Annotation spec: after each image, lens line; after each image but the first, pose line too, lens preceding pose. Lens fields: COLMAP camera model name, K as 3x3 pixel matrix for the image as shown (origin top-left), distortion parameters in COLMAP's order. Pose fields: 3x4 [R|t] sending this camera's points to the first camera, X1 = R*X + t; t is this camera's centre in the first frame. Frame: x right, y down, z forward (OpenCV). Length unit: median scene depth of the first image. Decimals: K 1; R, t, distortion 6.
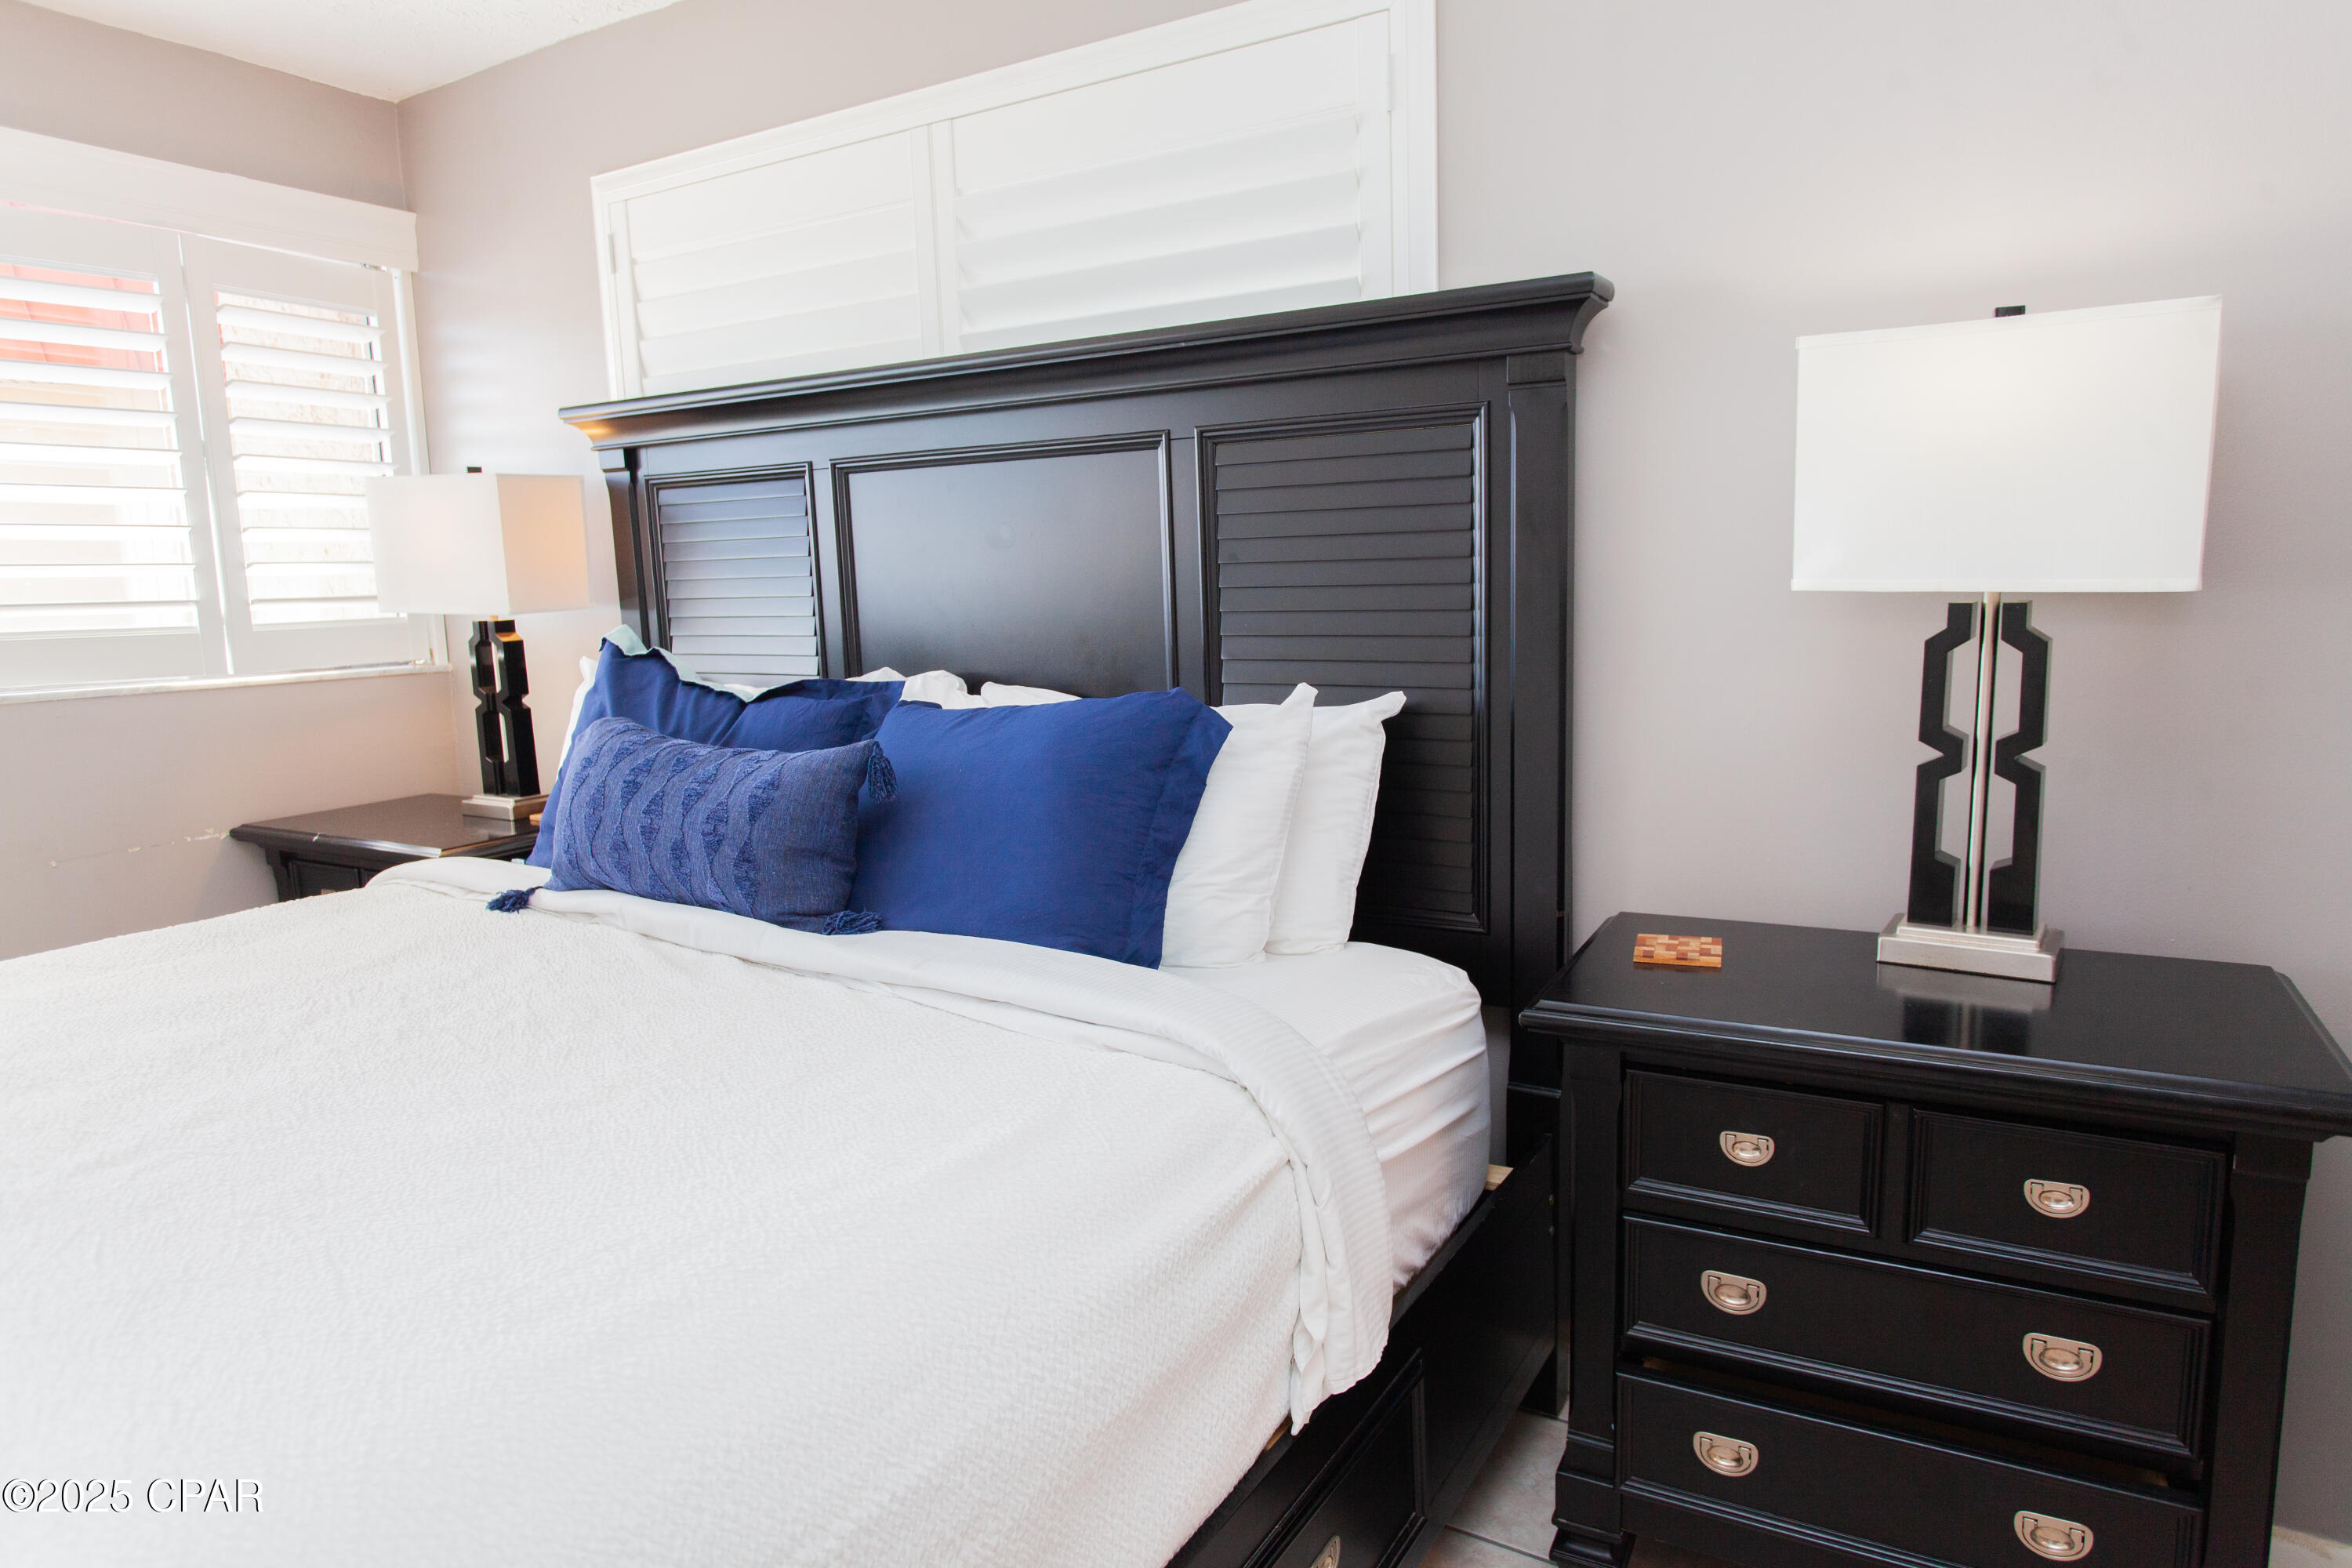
lens RADIAL K [[1487.0, 0, 1176.0], [0, 1487.0, 784.0], [0, 0, 1]] dist [-0.000255, -0.000093]
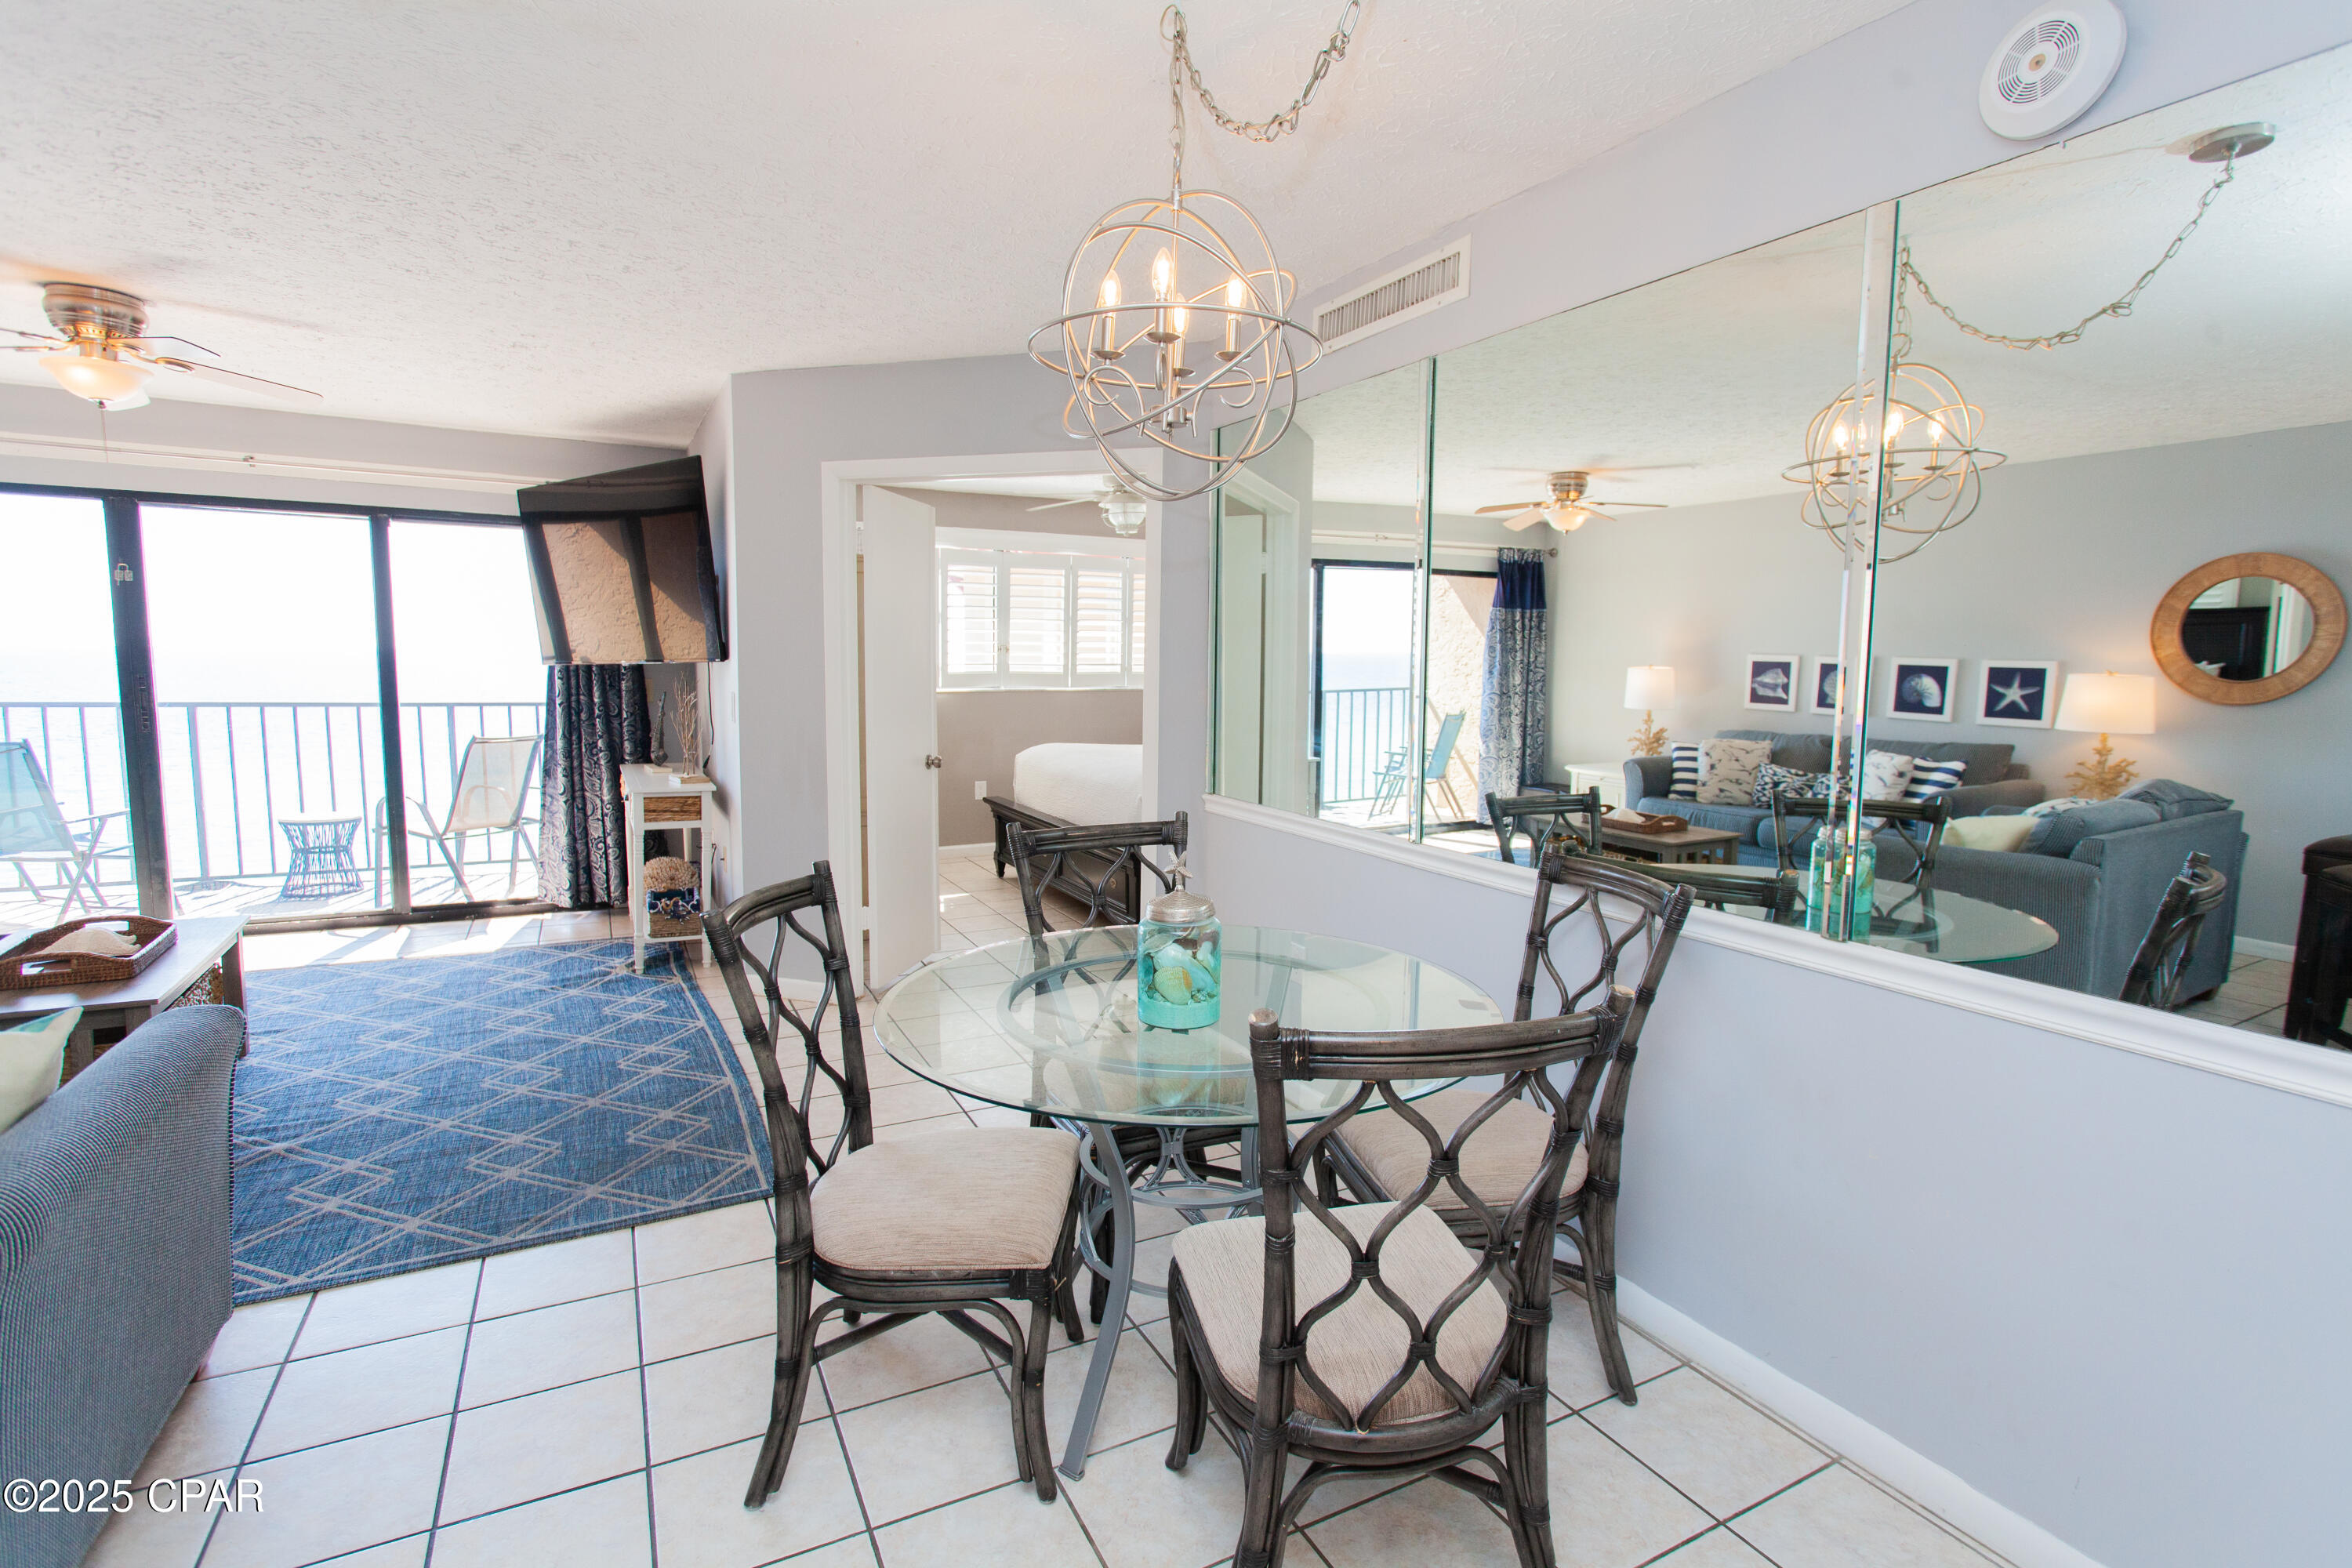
lens RADIAL K [[1109.3, 0, 1176.0], [0, 1109.3, 784.0], [0, 0, 1]] dist [-0.018964, 0.008986]
pose [[-0.534605, 0.089921, -0.840305, 1.354276], [-0.094374, 0.981752, 0.165098, -0.291155], [0.839816, 0.167565, -0.516363, 2.513682]]
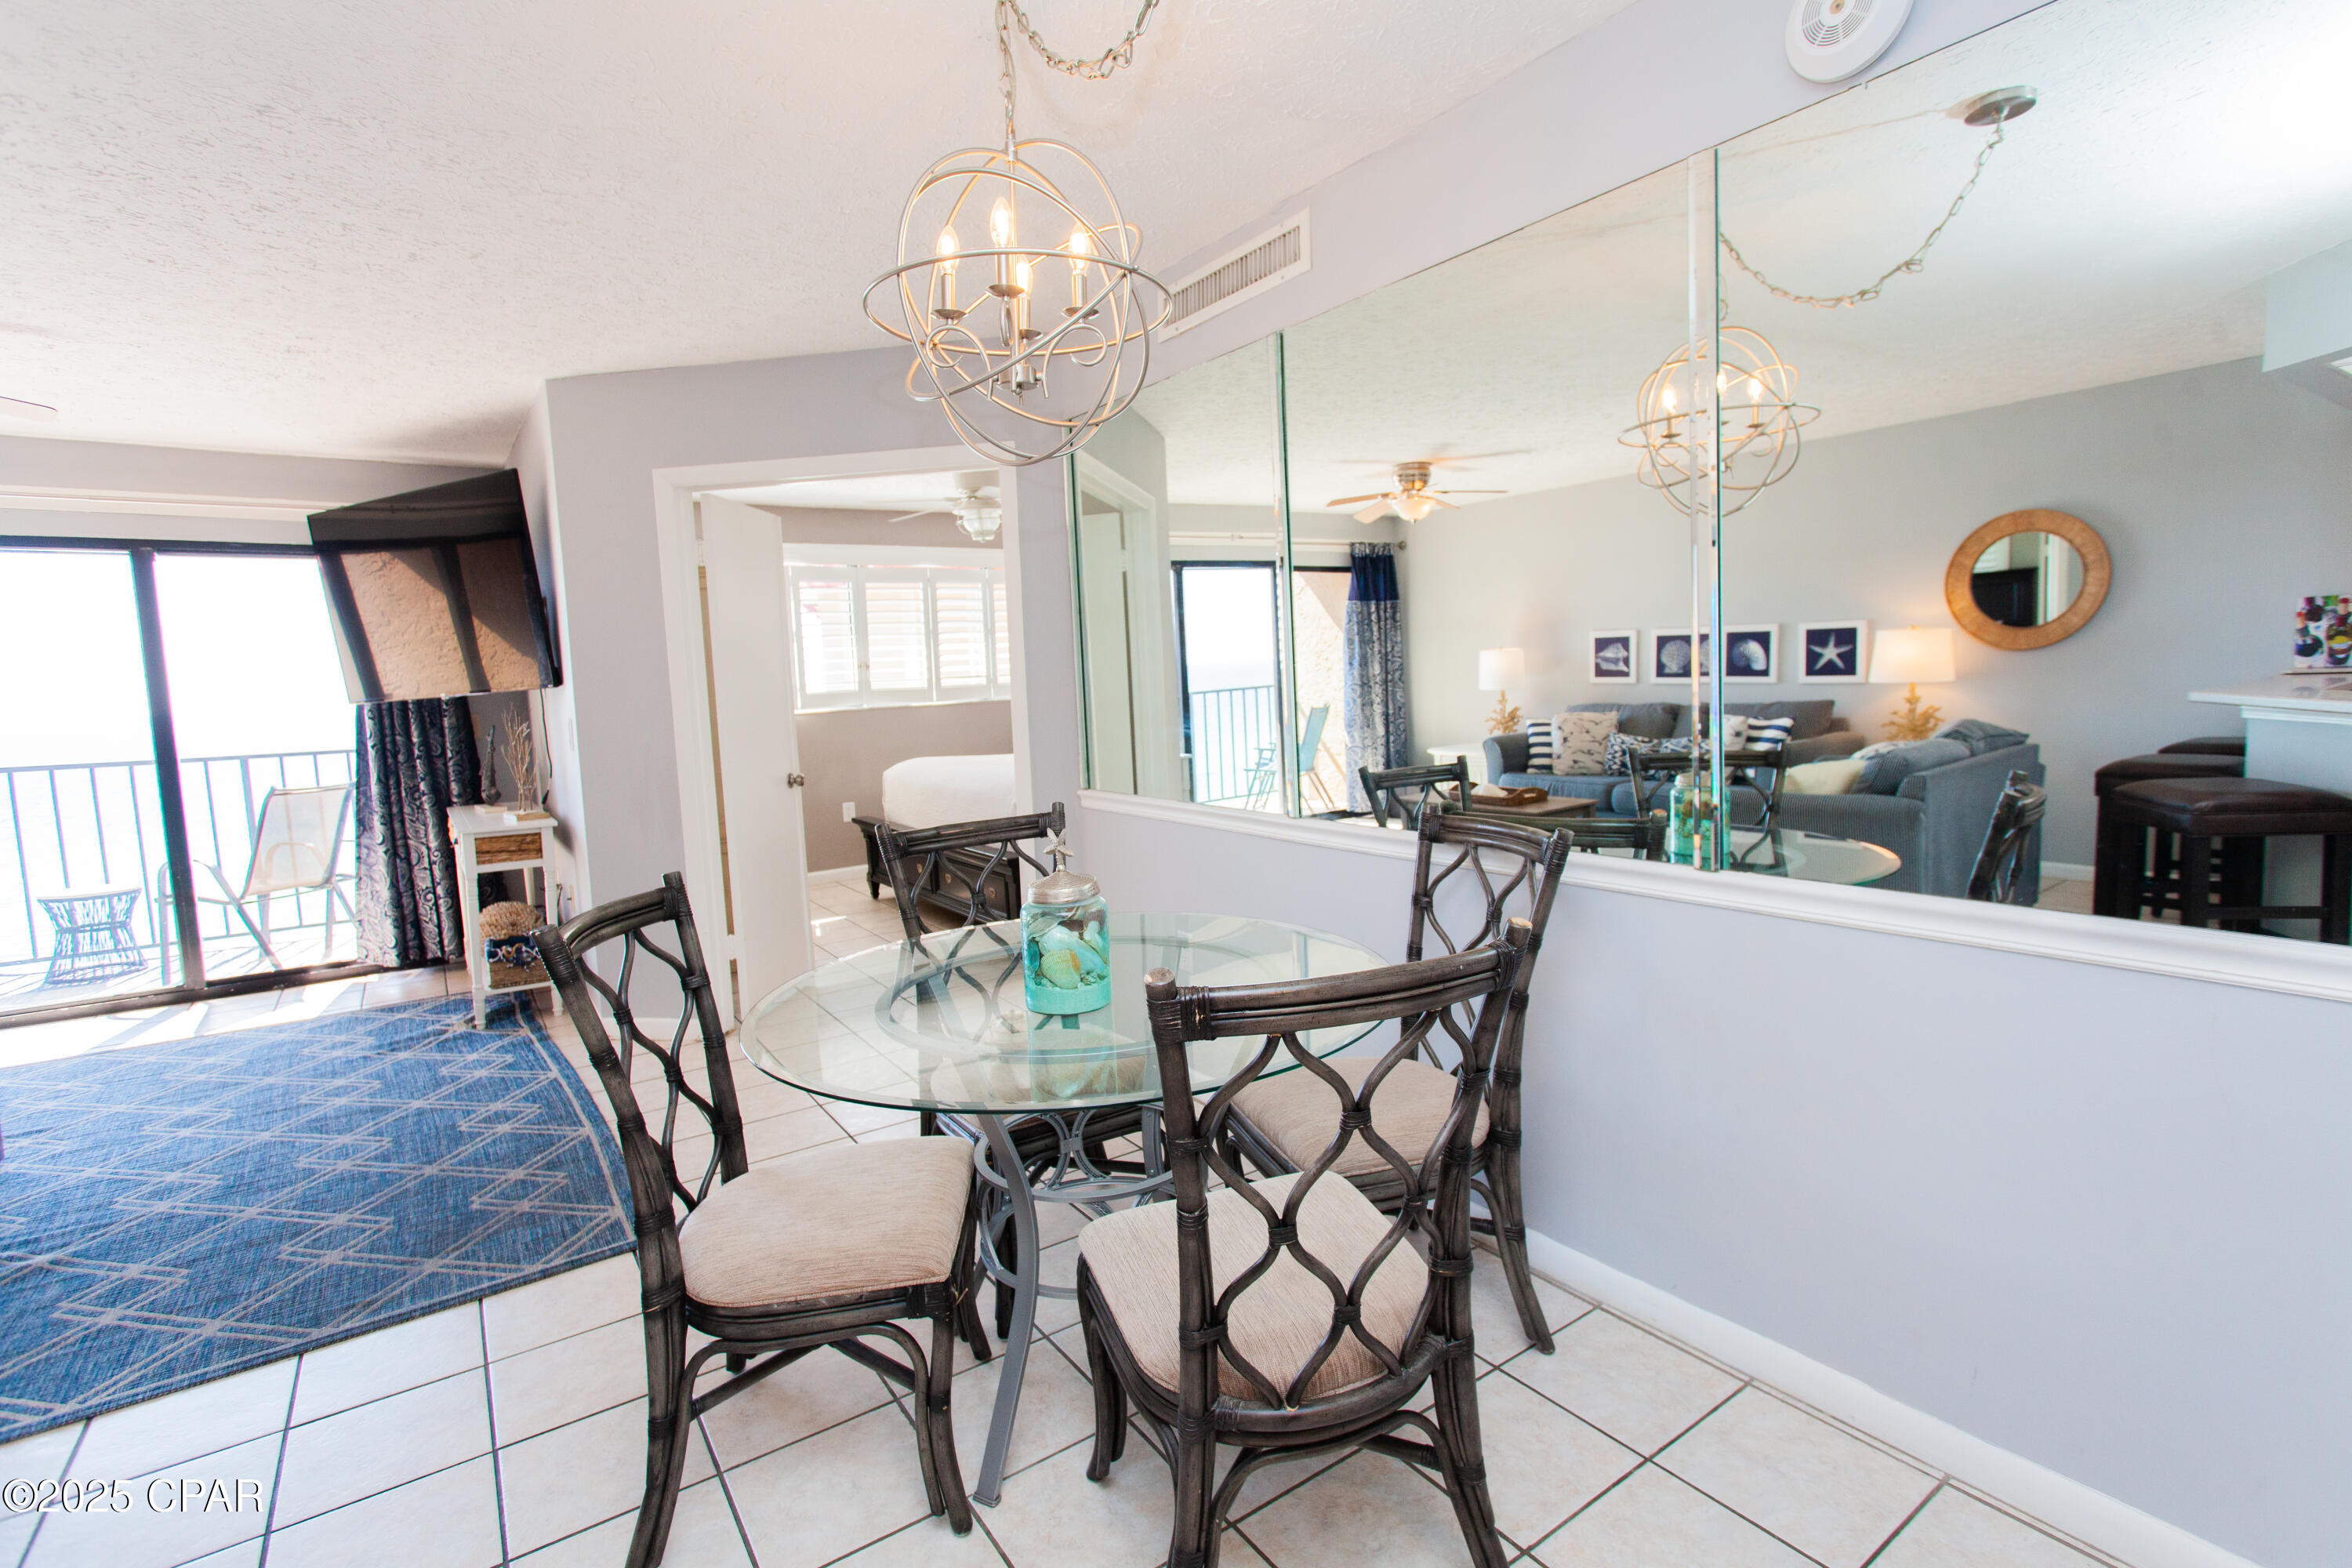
lens RADIAL K [[1094.2, 0, 1176.0], [0, 1094.2, 784.0], [0, 0, 1]] dist [0.000119, 0.000590]
pose [[-0.427814, 0.108421, -0.897341, 1.330196], [-0.046405, 0.988836, 0.141600, -0.257543], [0.902675, 0.102219, -0.418006, 2.499546]]
